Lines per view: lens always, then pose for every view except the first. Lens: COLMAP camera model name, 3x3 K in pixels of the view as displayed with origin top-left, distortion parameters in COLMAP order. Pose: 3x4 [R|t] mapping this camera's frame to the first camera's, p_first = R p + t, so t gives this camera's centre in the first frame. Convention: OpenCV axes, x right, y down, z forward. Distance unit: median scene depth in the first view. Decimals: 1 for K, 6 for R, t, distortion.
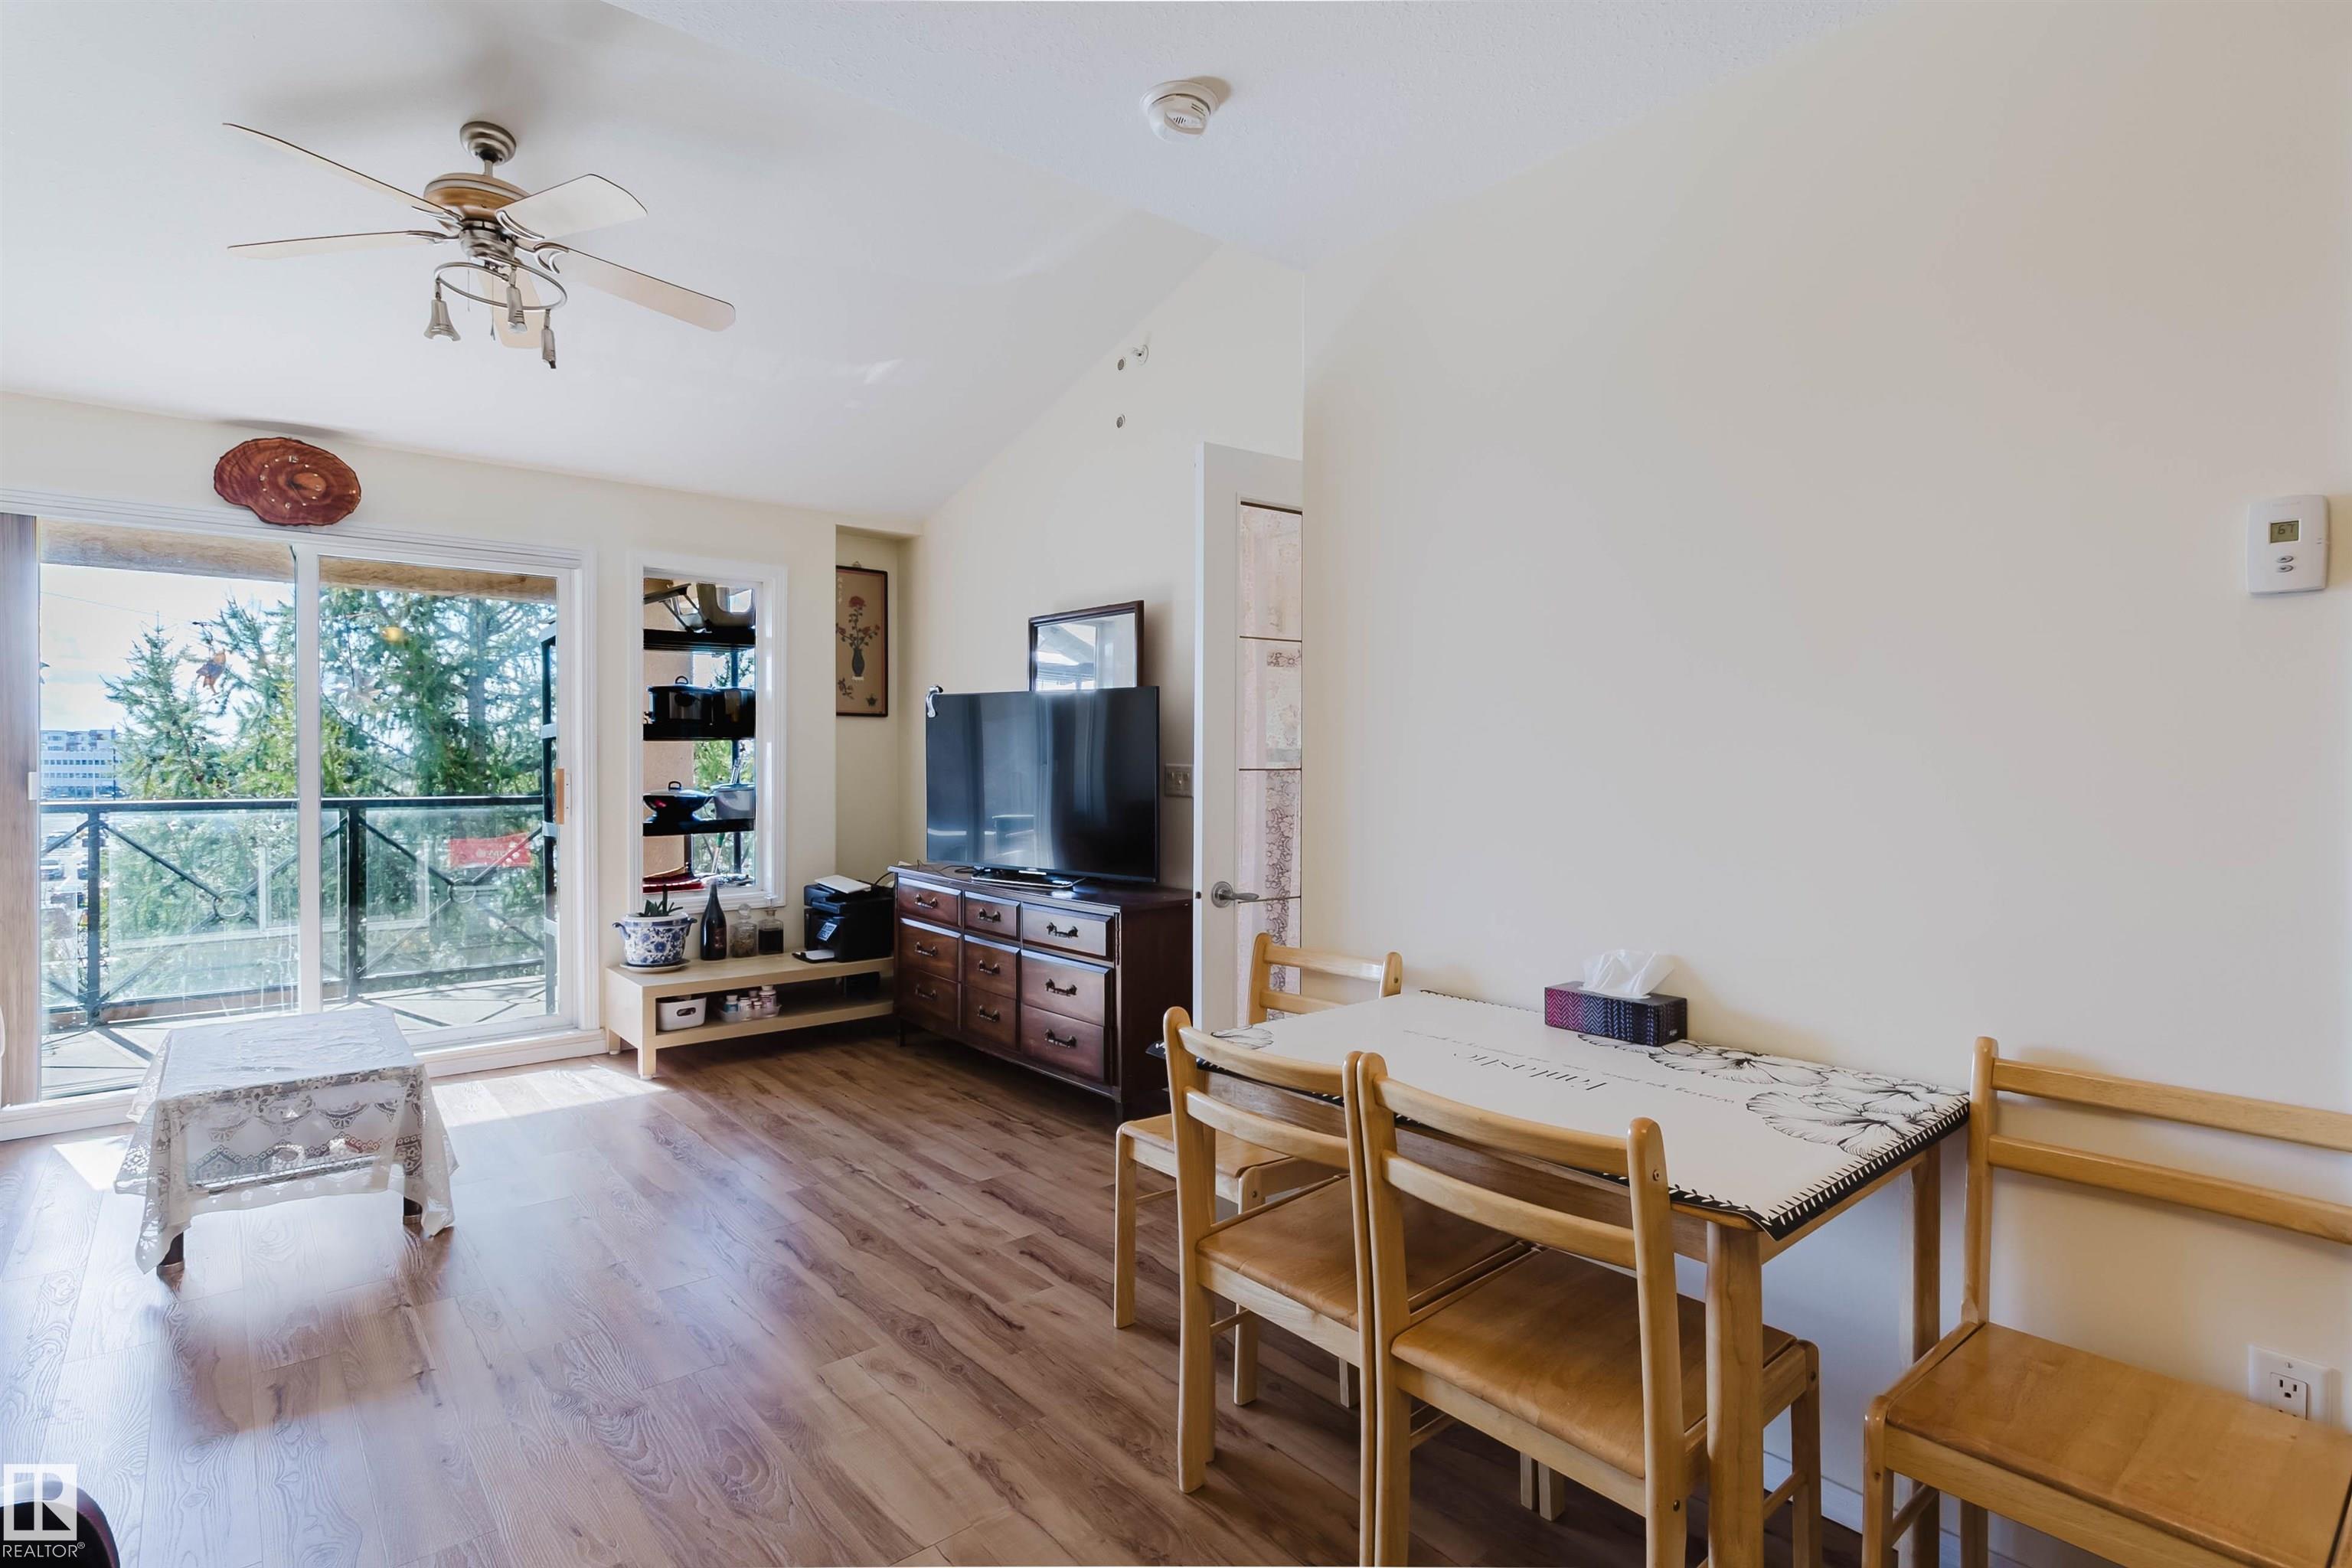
lens RADIAL K [[1149.0, 0, 1180.1], [0, 1149.0, 773.8], [0, 0, 1]] dist [-0.003607, -0.000544]
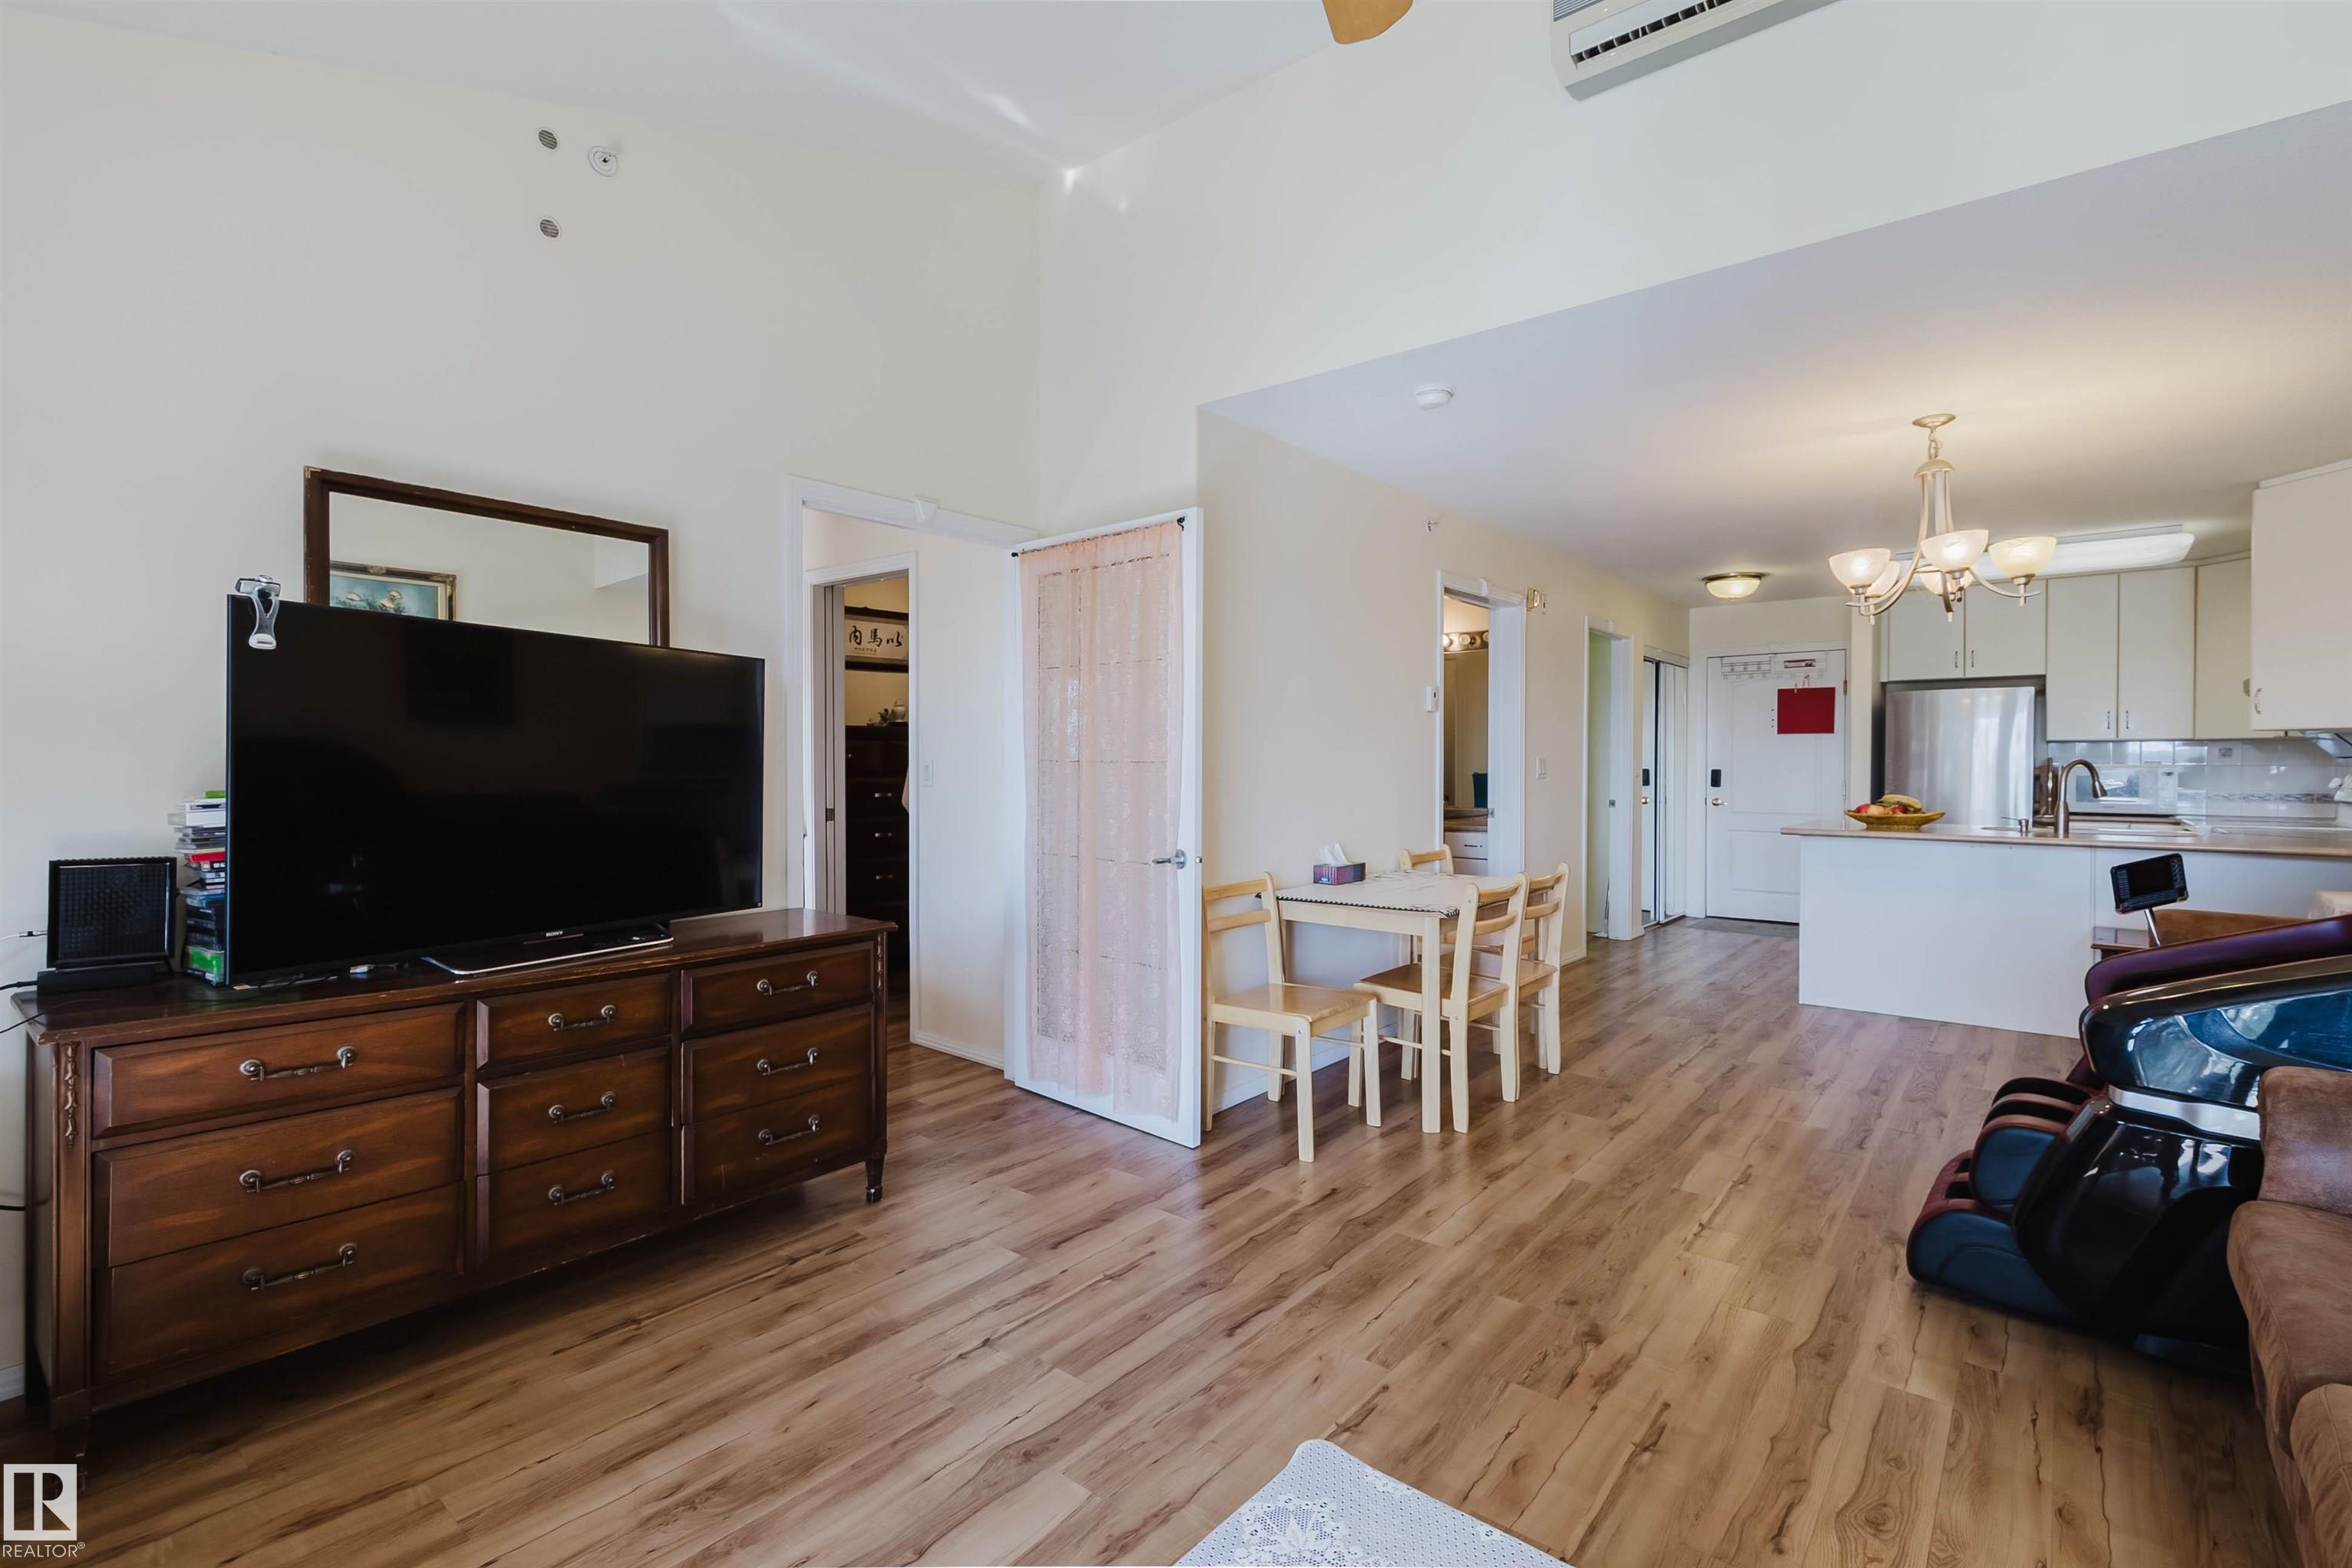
lens RADIAL K [[1062.0, 0, 1172.5], [0, 1062.0, 778.3], [0, 0, 1]] dist [-0.000194, -0.000371]
pose [[-0.167430, -0.018650, 0.985708, -0.649399], [0.007688, 0.999766, 0.020222, -0.005774], [-0.985854, 0.010964, -0.167247, 0.690355]]
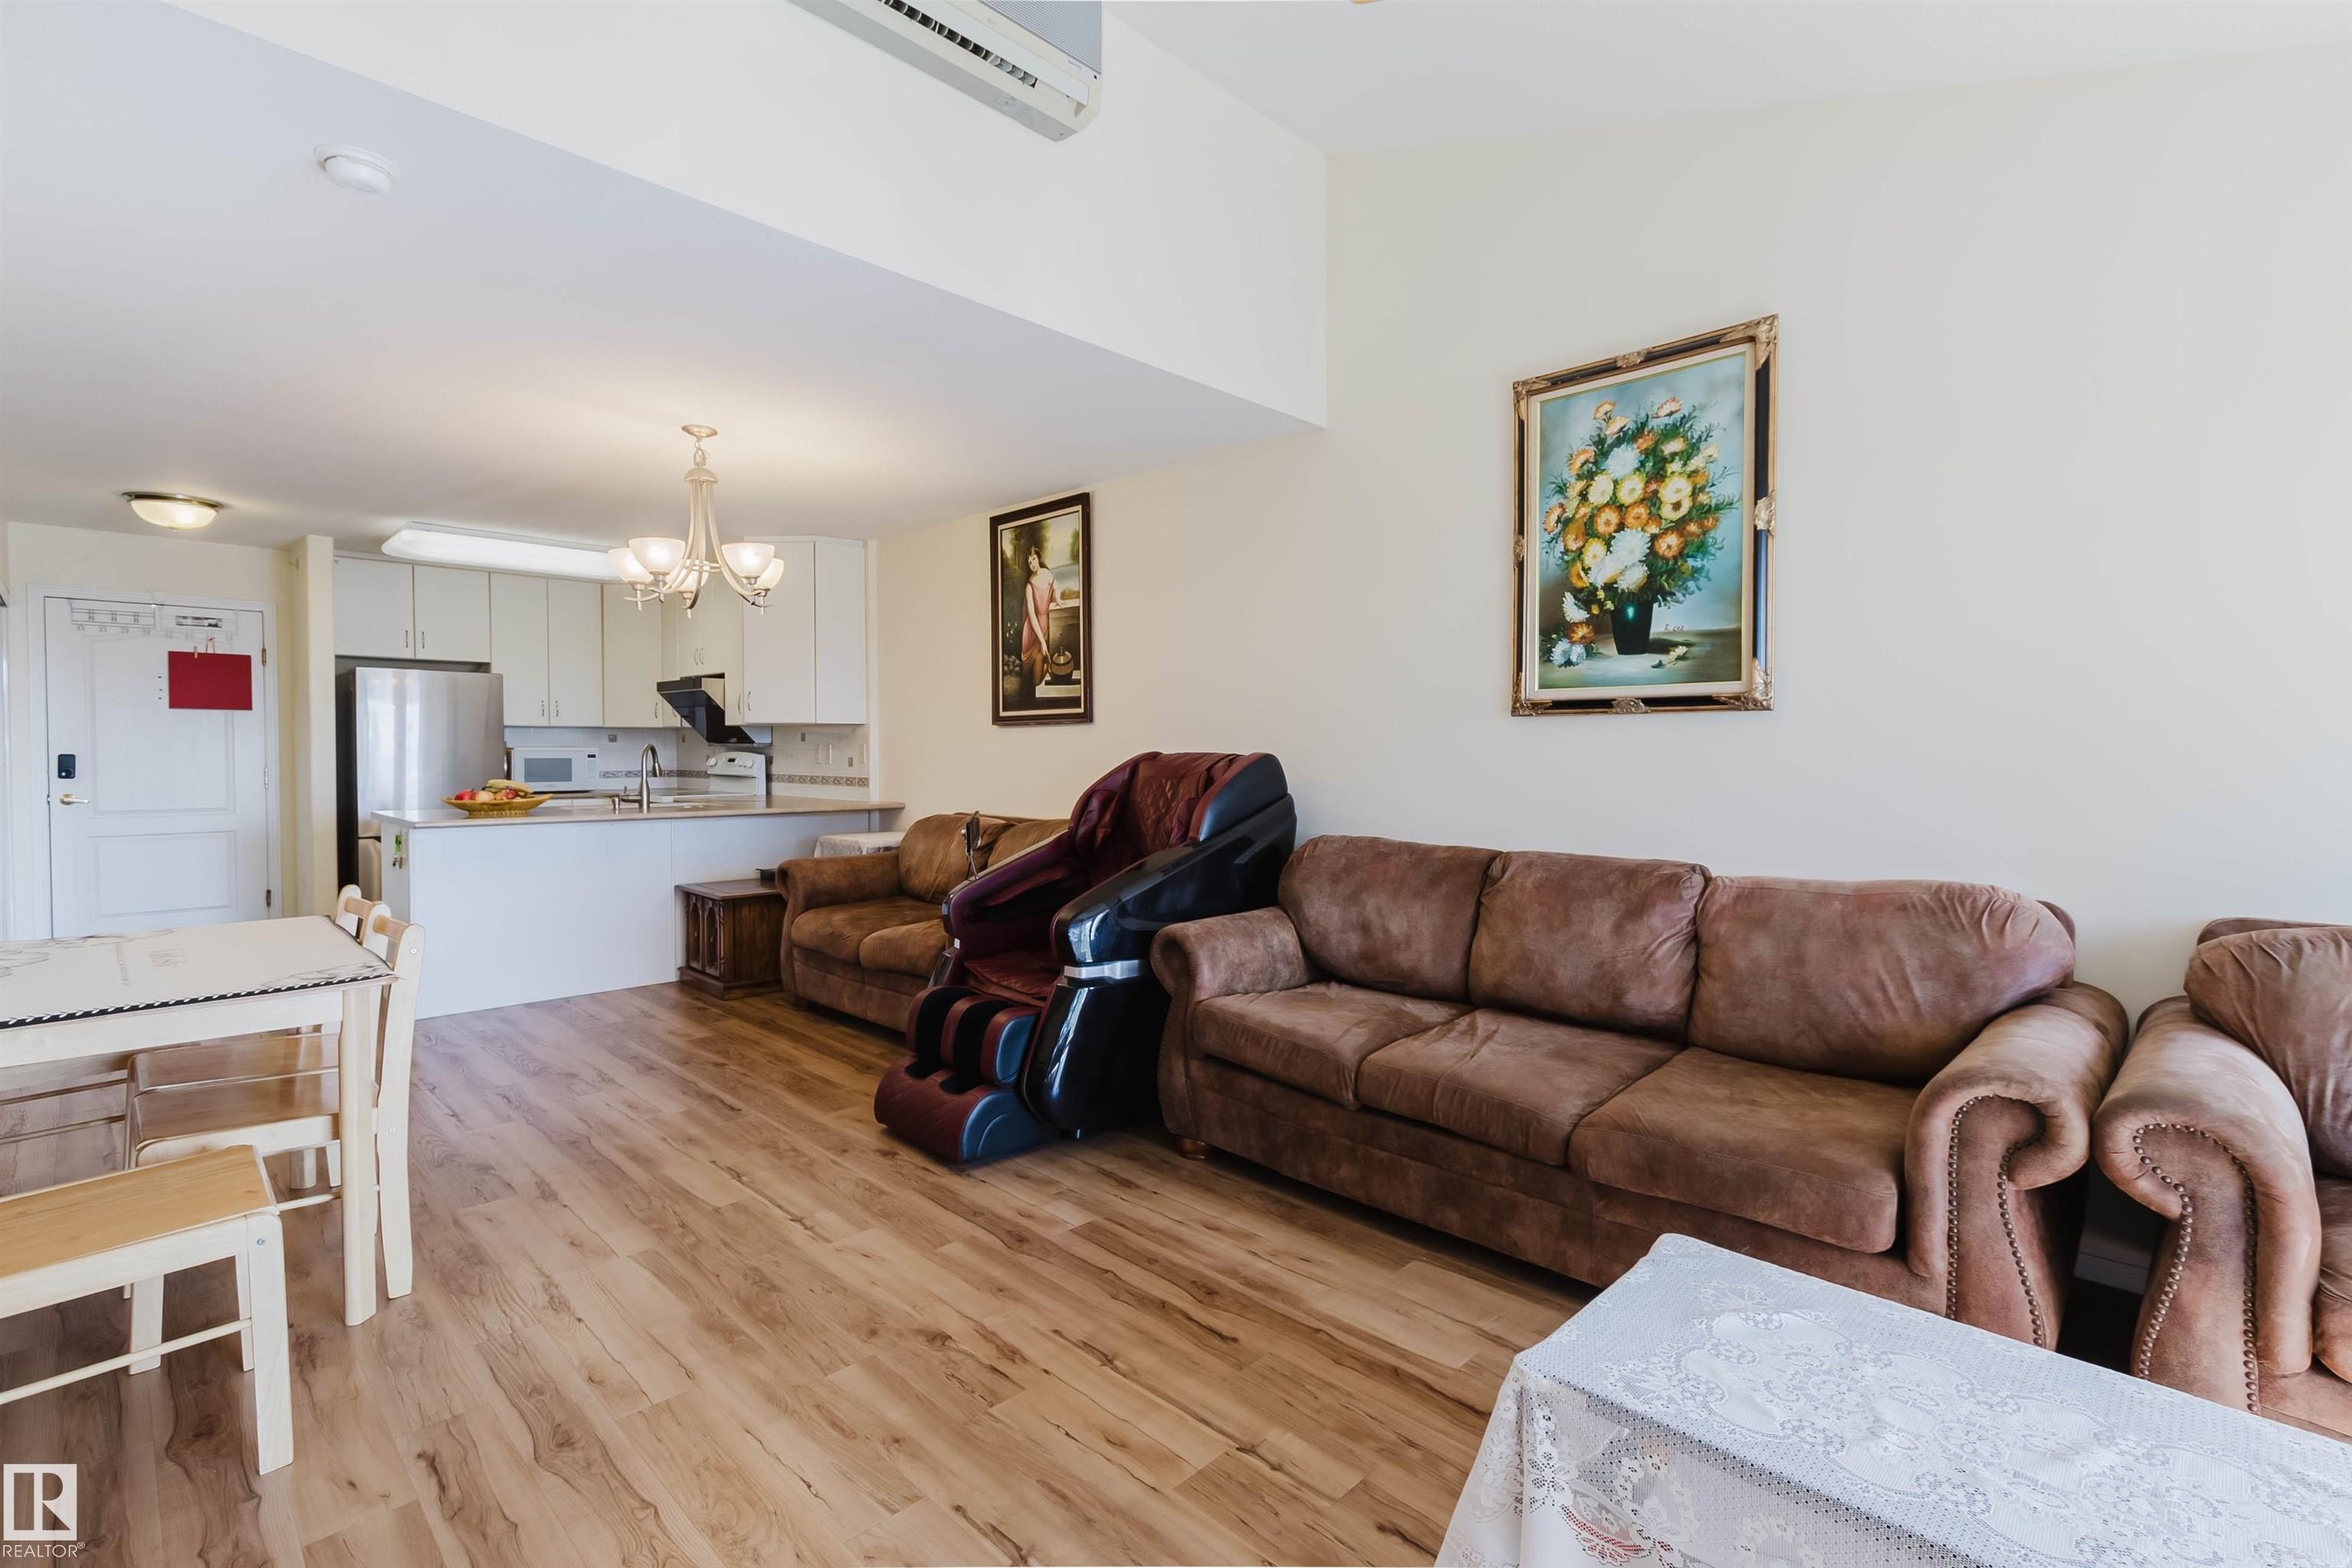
lens RADIAL K [[1067.4, 0, 1178.9], [0, 1067.4, 777.0], [0, 0, 1]] dist [0.002820, -0.000294]
pose [[-0.995816, -0.004890, -0.091254, -0.295483], [-0.008110, 0.999356, 0.034945, -0.006300], [0.091024, 0.035538, -0.995214, 0.882887]]
